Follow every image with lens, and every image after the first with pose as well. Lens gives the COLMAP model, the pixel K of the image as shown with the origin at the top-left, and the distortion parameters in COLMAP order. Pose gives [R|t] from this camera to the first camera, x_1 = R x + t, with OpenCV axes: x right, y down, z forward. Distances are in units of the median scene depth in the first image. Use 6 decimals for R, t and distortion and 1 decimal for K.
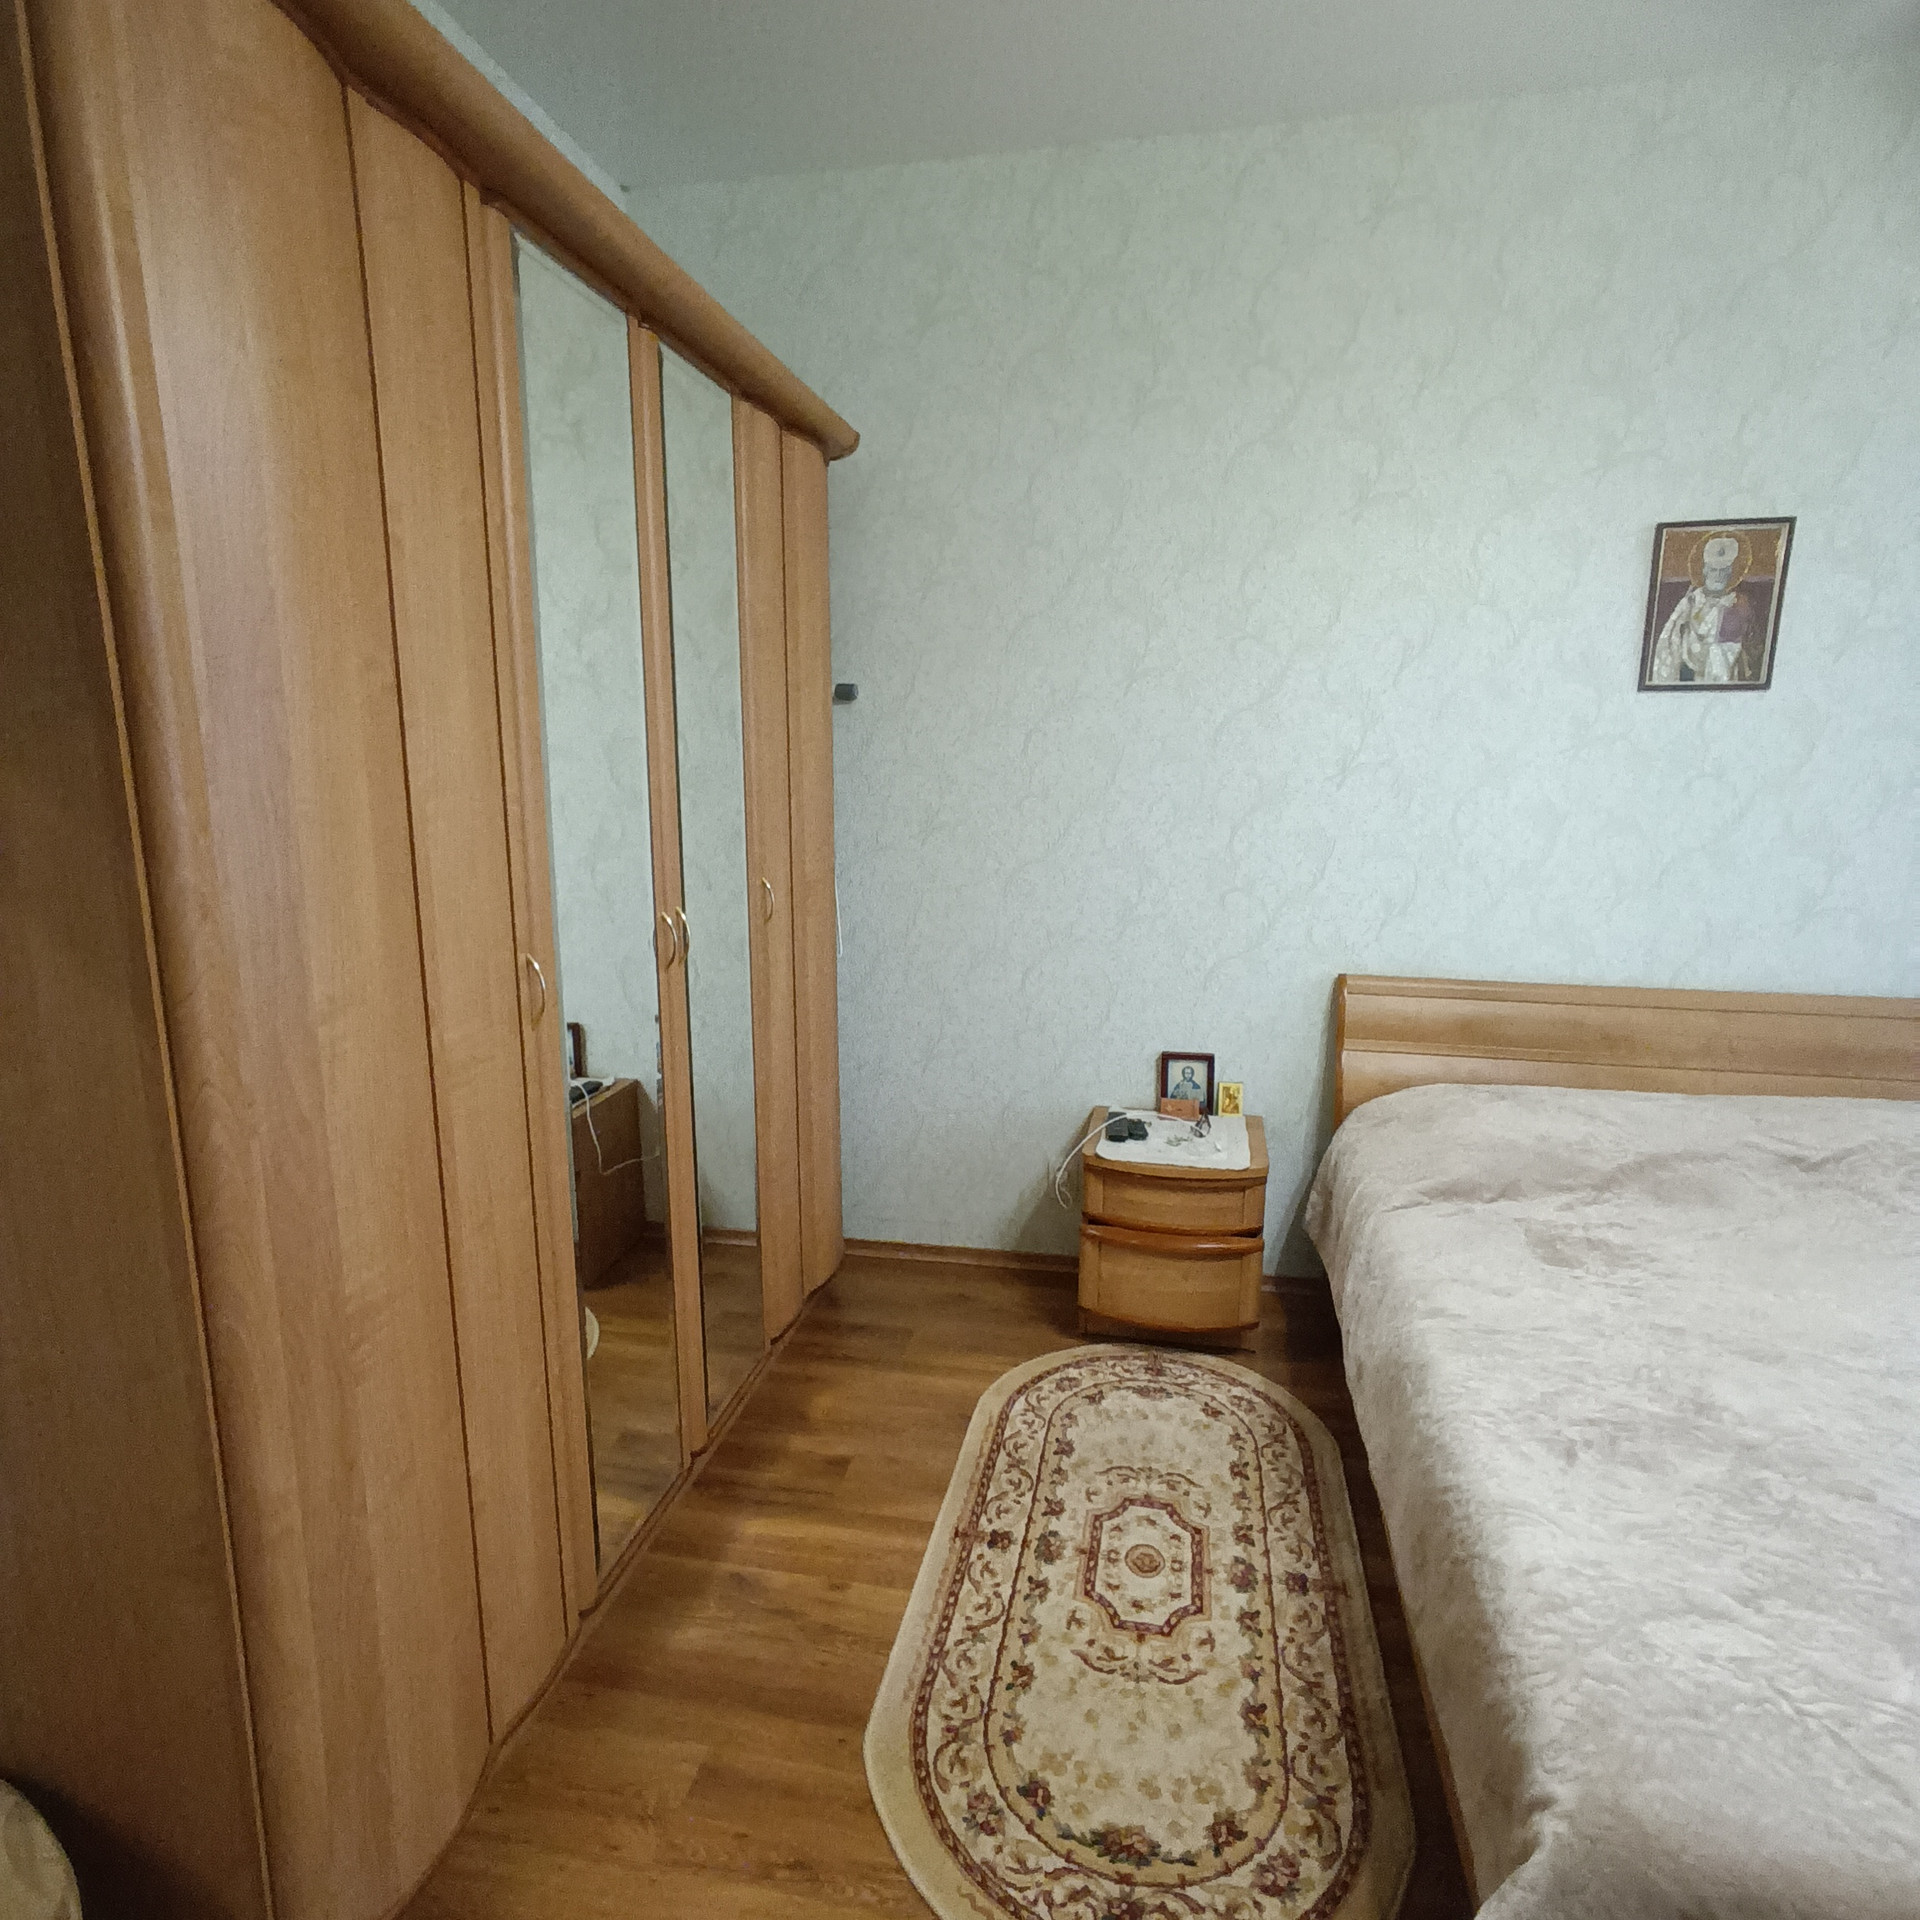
lens RADIAL K [[1170.2, 0, 962.0], [0, 1170.2, 968.0], [0, 0, 1]] dist [-0.041653, 0.046463]
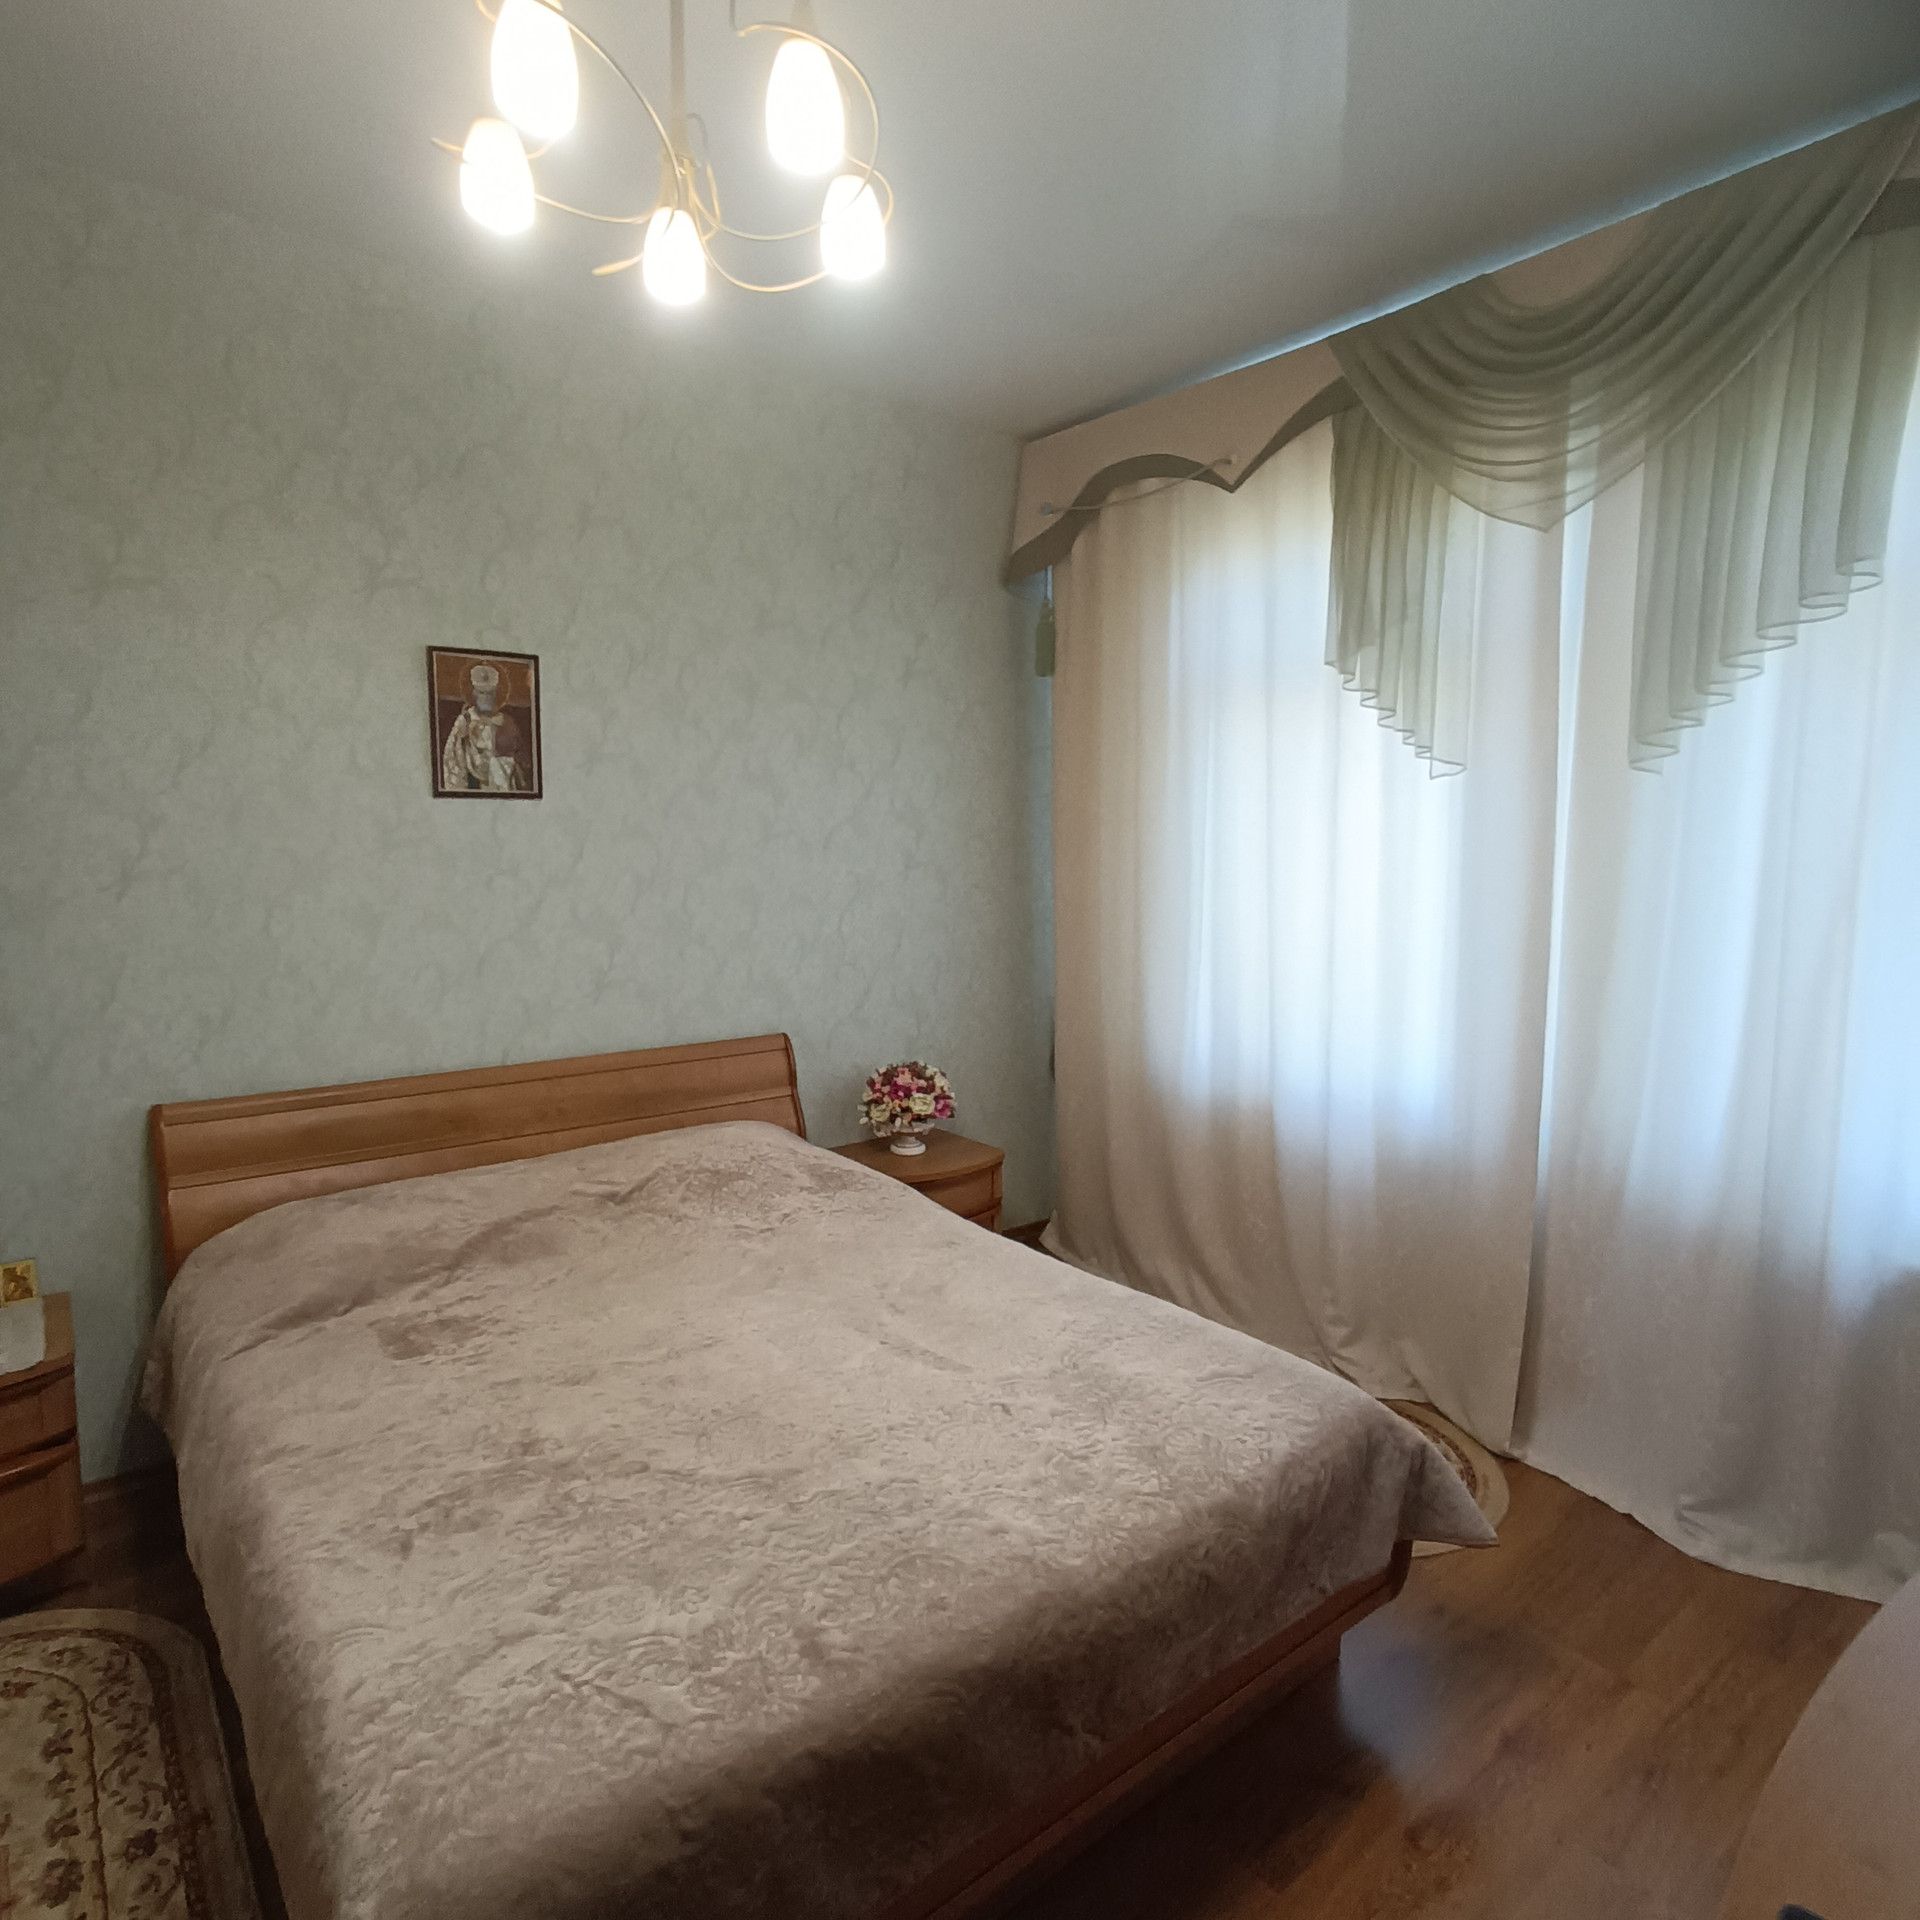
lens RADIAL K [[1167.8, 0, 958.6], [0, 1167.8, 968.8], [0, 0, 1]] dist [-0.034150, 0.036668]
pose [[0.642548, -0.087940, 0.761182, 0.068282], [0.145861, 0.989266, -0.008838, -0.000705], [-0.752234, 0.116705, 0.648478, -0.051158]]
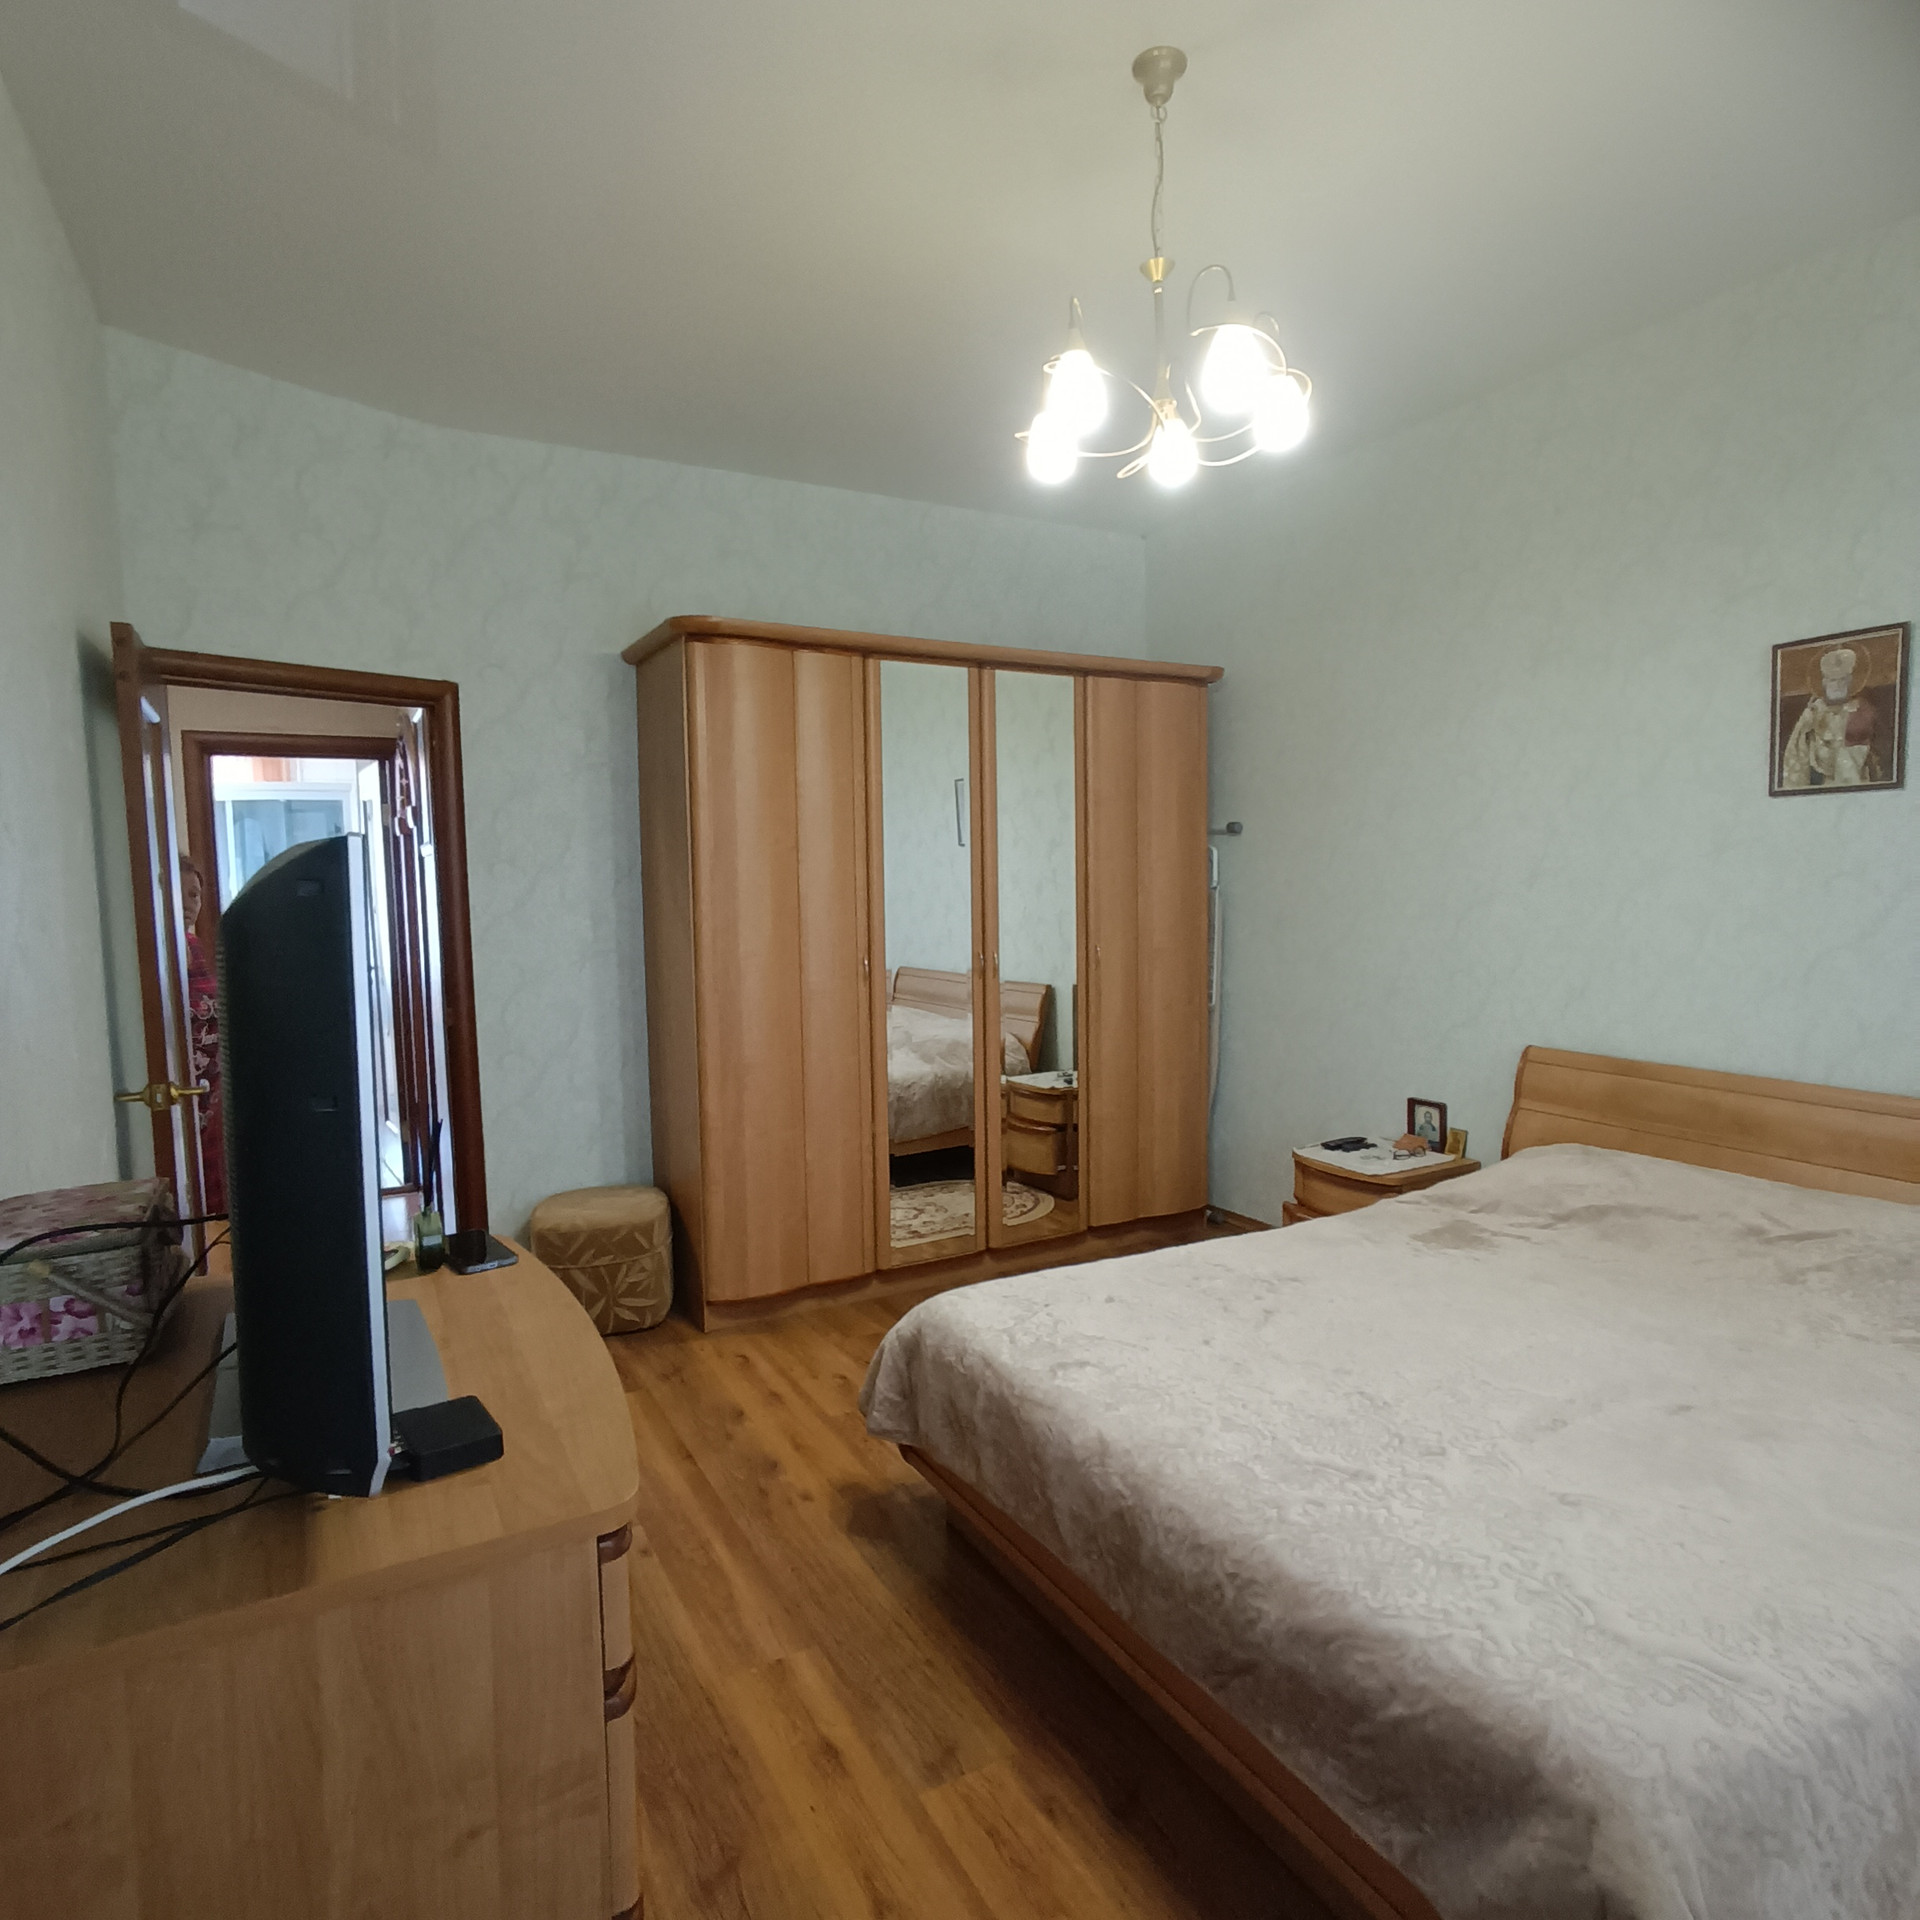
lens RADIAL K [[1167.8, 0, 958.6], [0, 1167.8, 968.8], [0, 0, 1]] dist [-0.034150, 0.036668]
pose [[0.648130, 0.046671, -0.760098, 1.005101], [-0.123368, 0.991371, -0.044324, 0.062368], [0.751470, 0.122499, 0.648295, -0.253993]]
